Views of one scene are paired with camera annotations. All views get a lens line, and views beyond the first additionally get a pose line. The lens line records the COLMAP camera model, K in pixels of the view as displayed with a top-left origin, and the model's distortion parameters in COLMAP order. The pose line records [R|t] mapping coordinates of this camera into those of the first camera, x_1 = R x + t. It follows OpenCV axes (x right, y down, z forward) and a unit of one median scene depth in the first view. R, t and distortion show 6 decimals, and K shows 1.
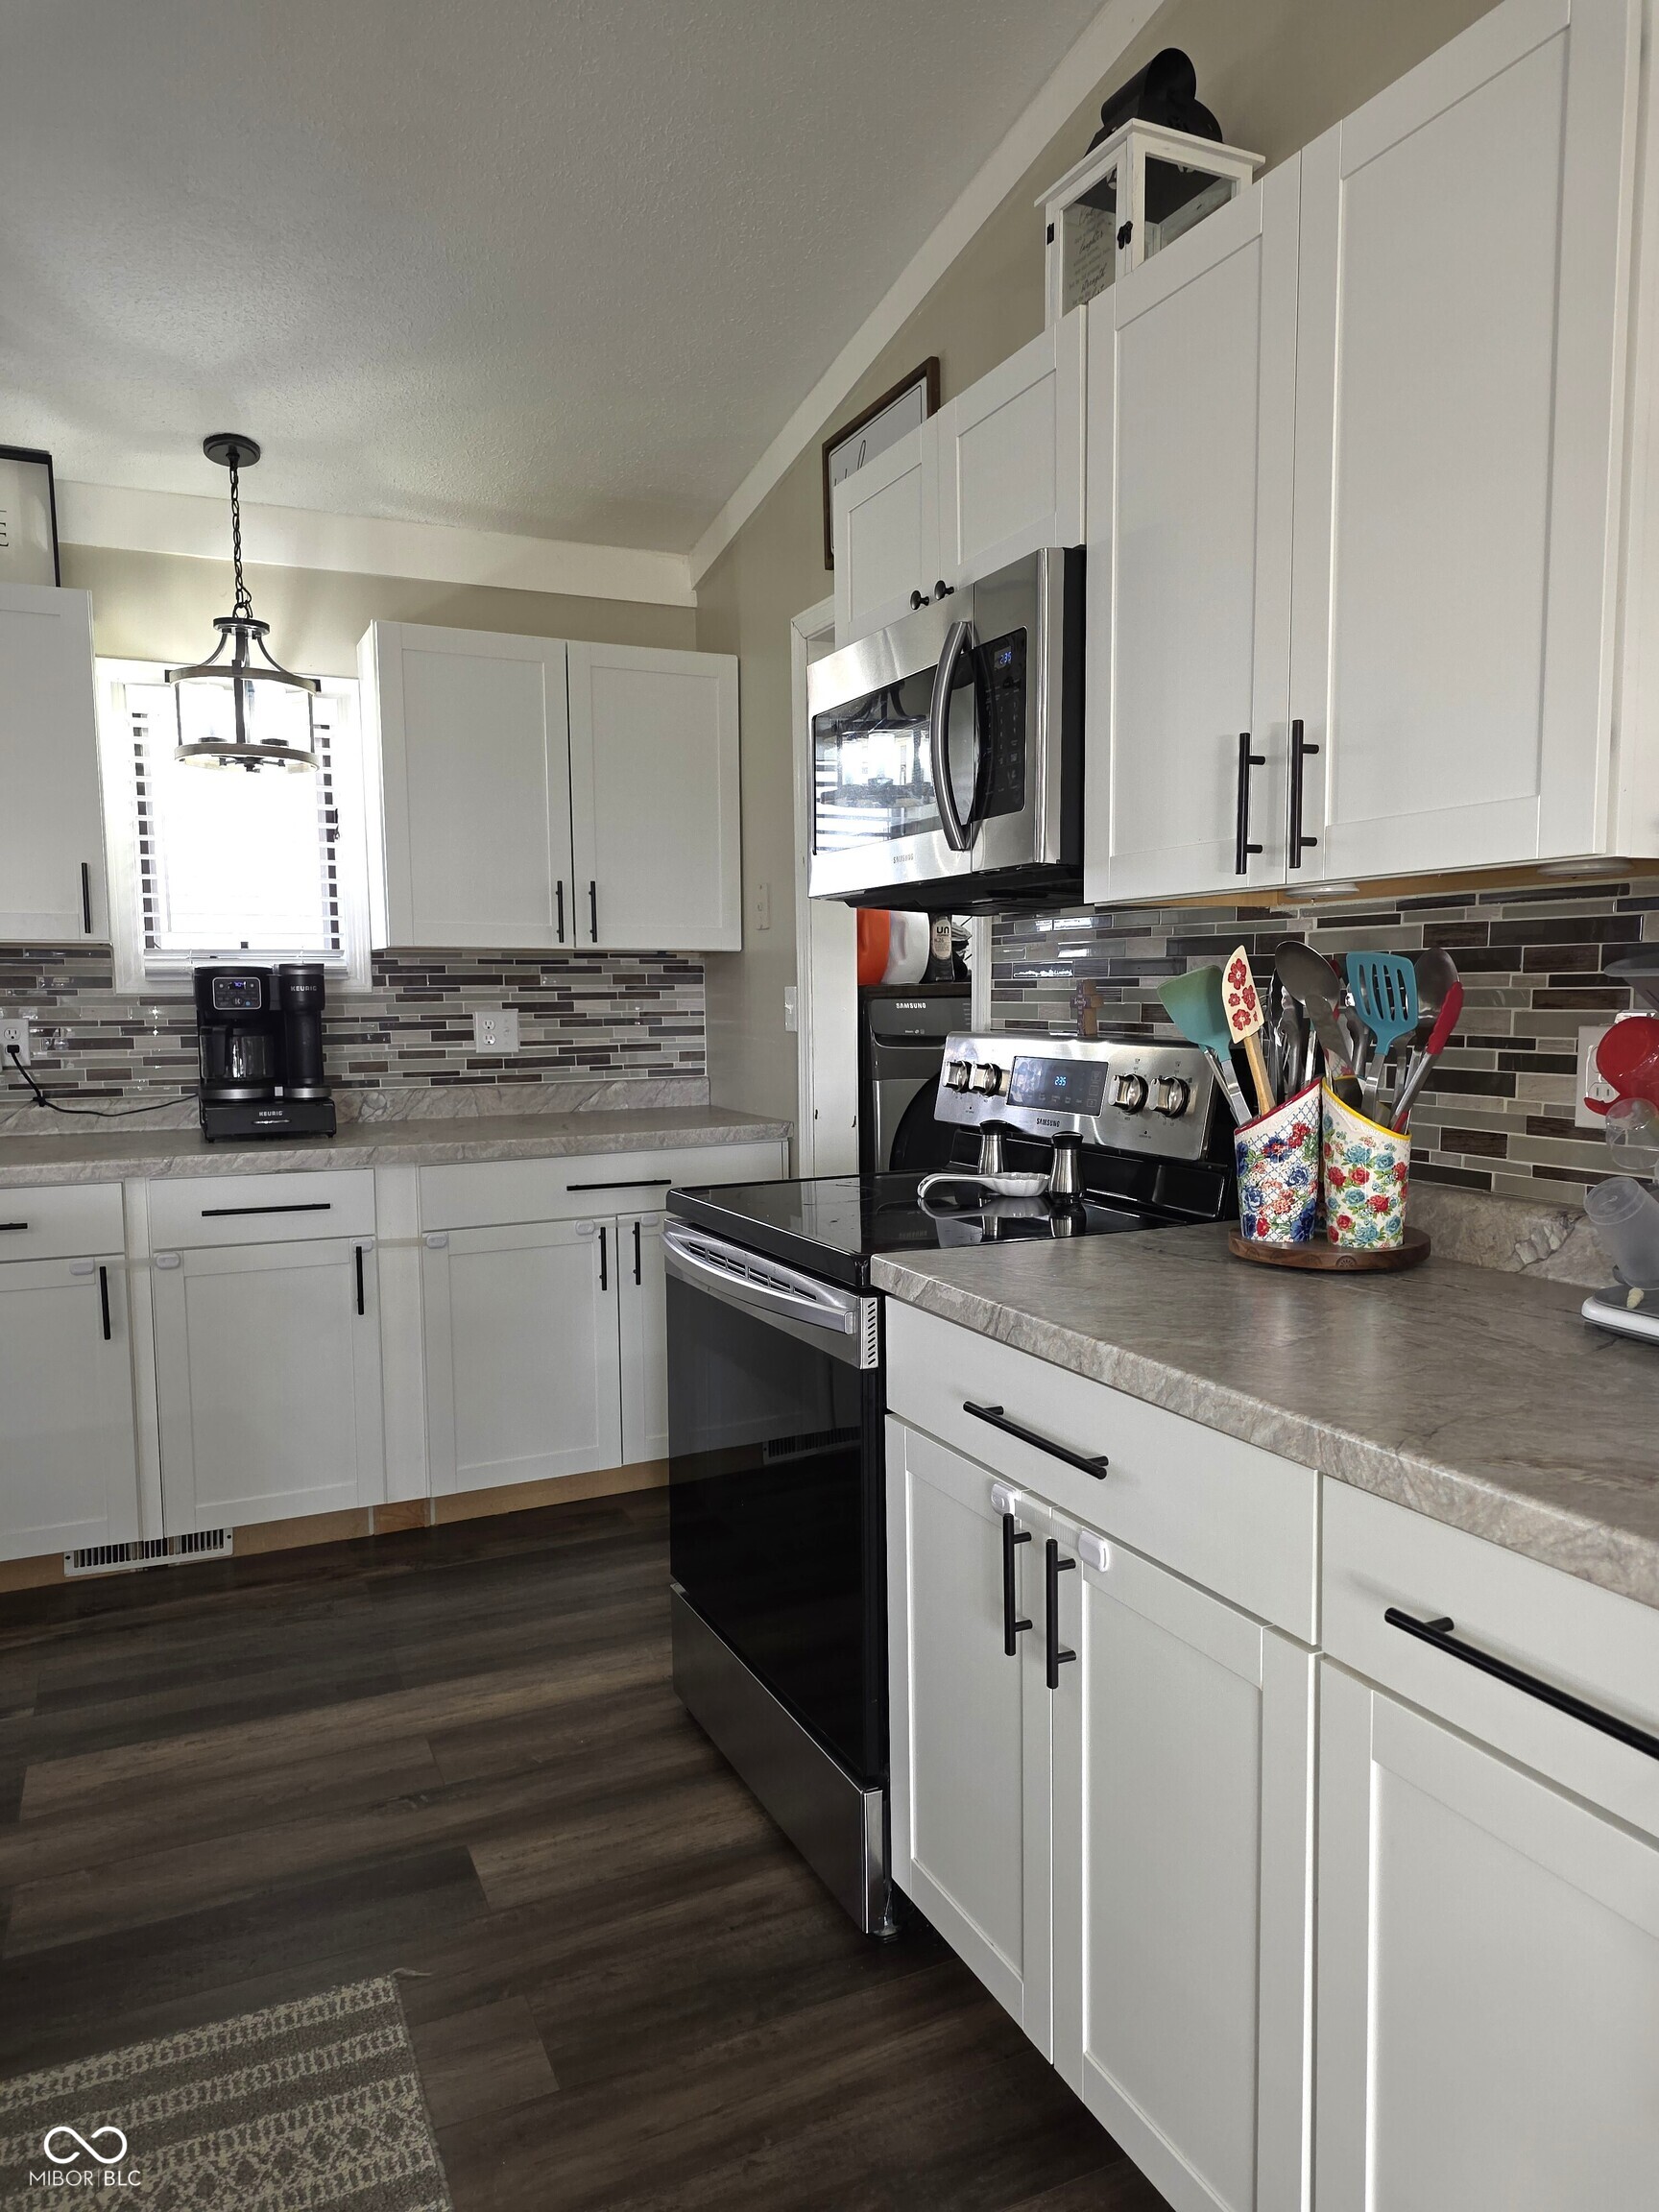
lens RADIAL K [[1462.5, 0, 836.6], [0, 1462.5, 1135.5], [0, 0, 1]] dist [0.086244, -0.105896]
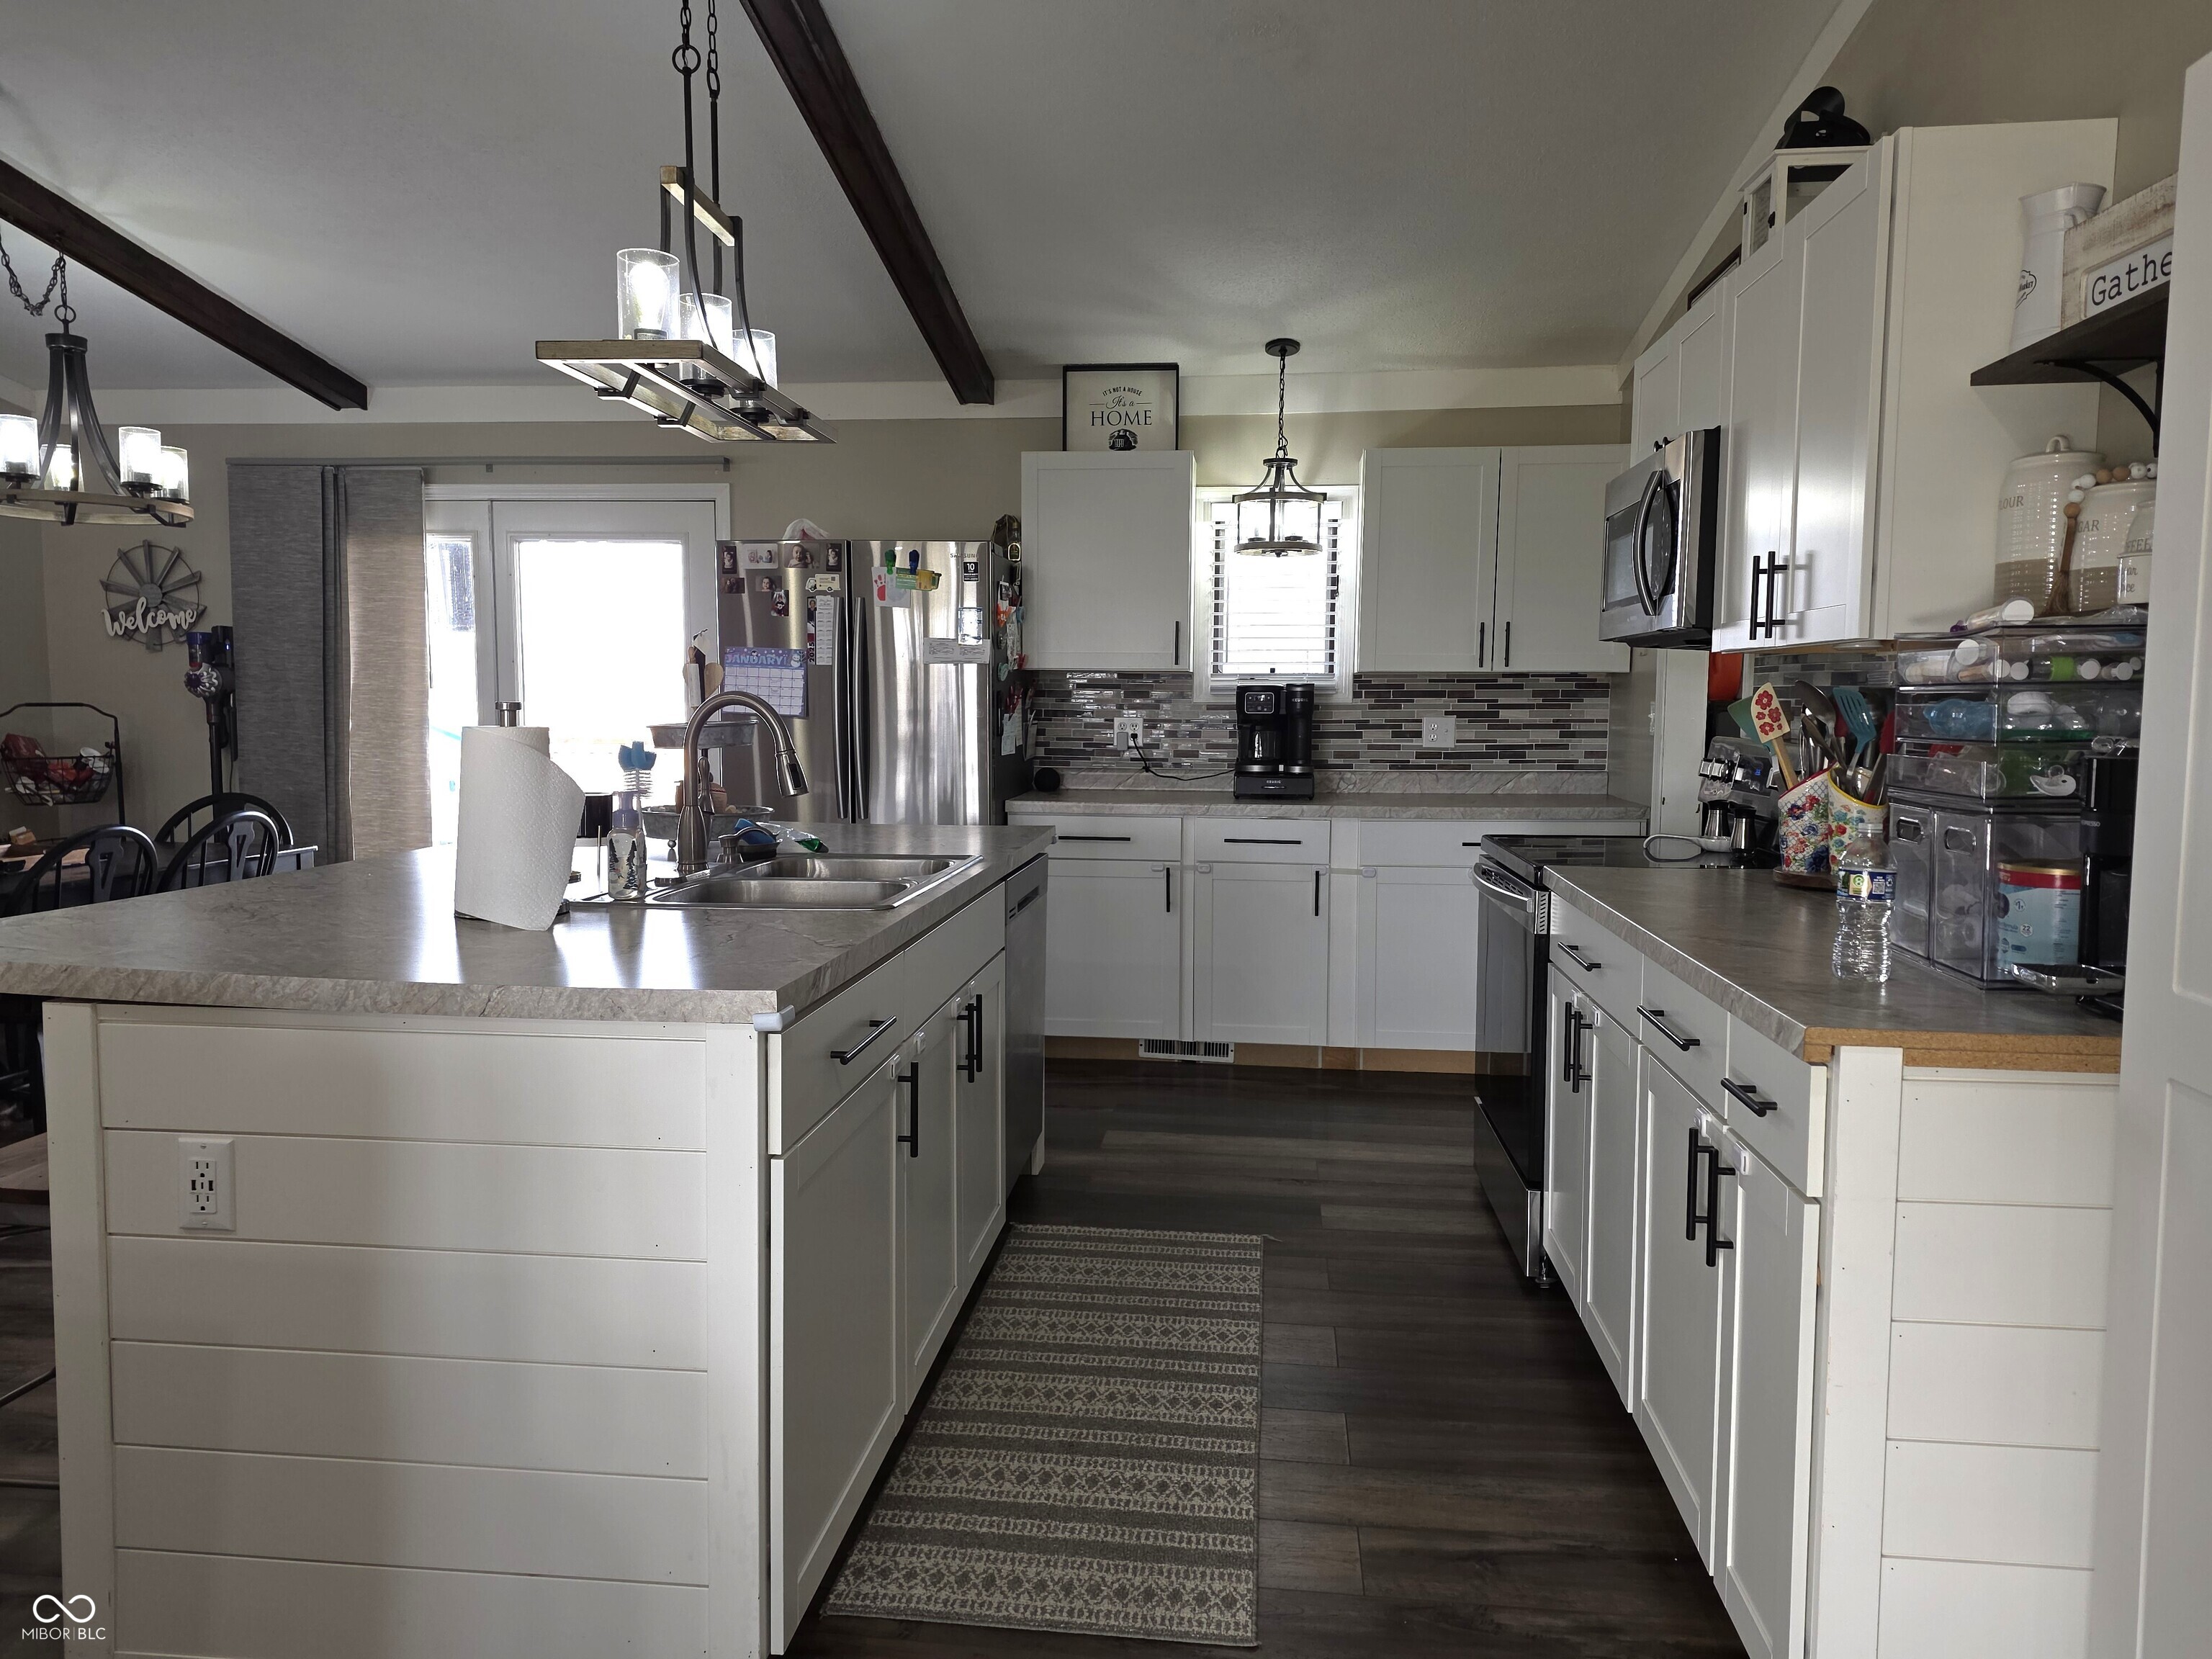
lens RADIAL K [[1463.4, 0, 1106.0], [0, 1463.4, 829.5], [0, 0, 1]] dist [0.021523, -0.000804]
pose [[0.852800, 0.056782, -0.519142, 0.248049], [-0.060941, 0.998100, 0.009061, 0.030064], [0.518671, 0.023910, 0.854640, -0.367889]]
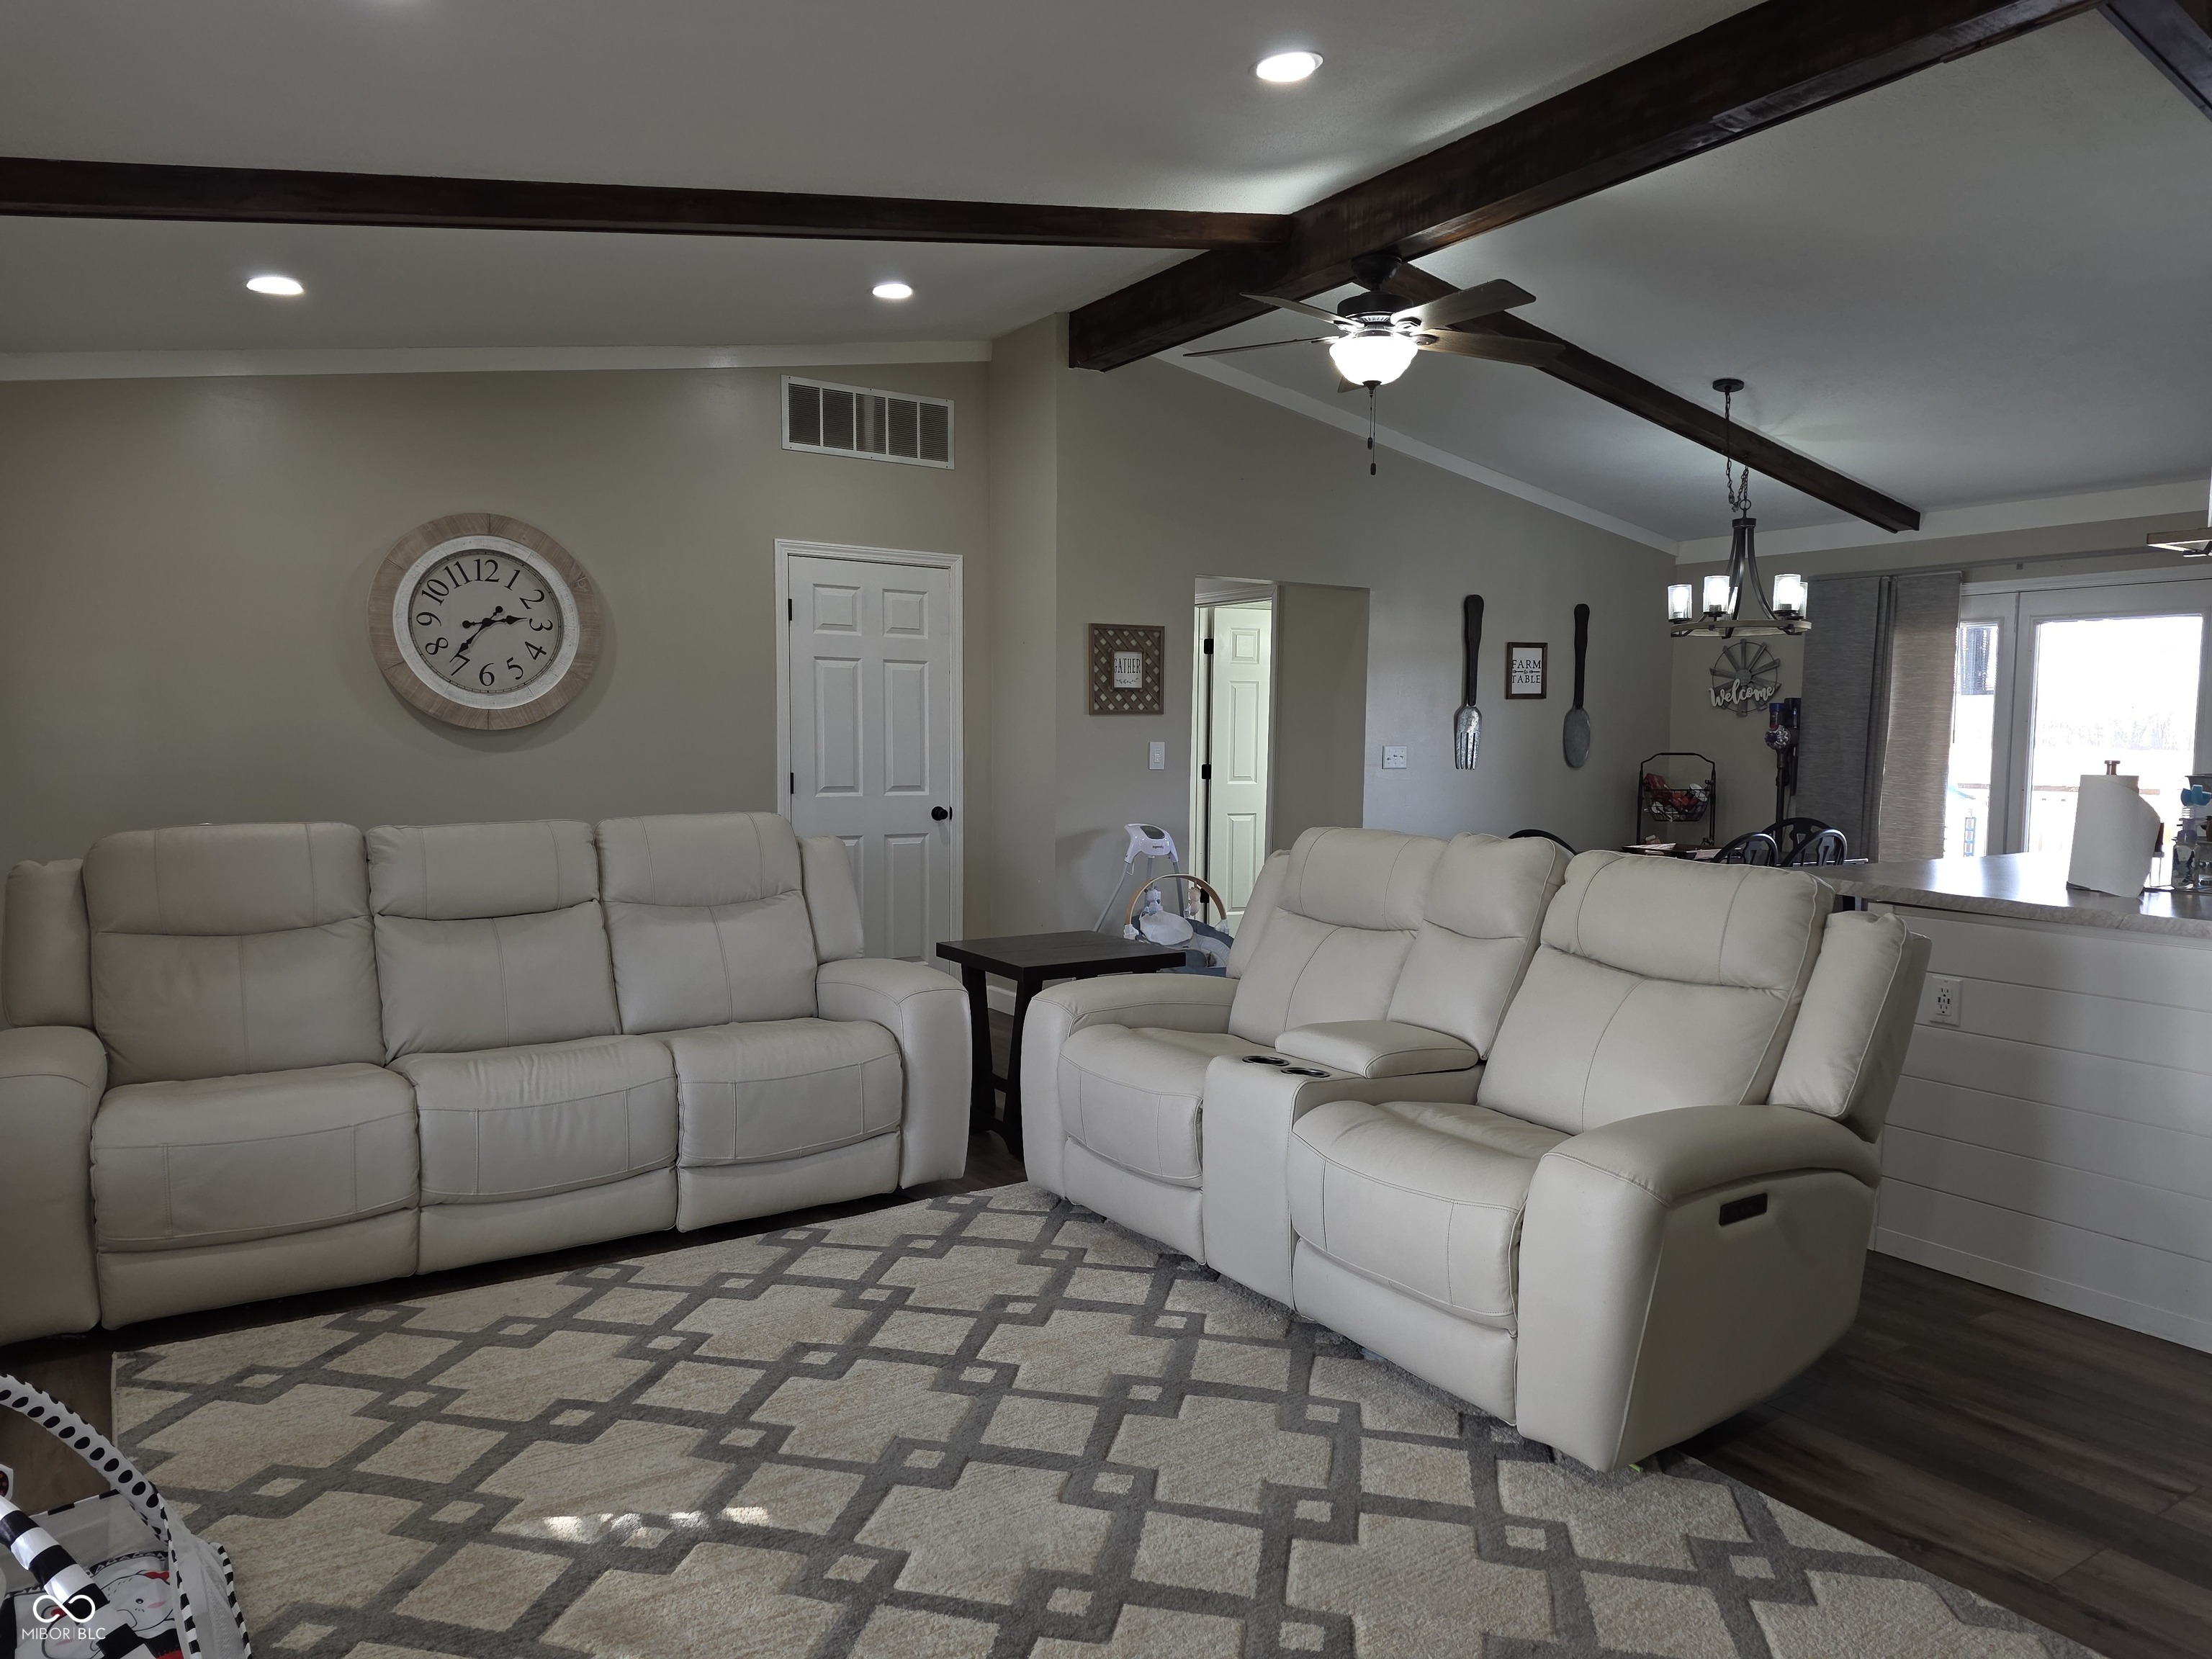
lens RADIAL K [[1463.4, 0, 1106.0], [0, 1463.4, 829.5], [0, 0, 1]] dist [0.021523, -0.000804]
pose [[0.136806, 0.070741, -0.988069, 0.629301], [-0.105177, 0.992846, 0.056520, 0.061437], [0.984998, 0.096190, 0.143268, -0.803768]]
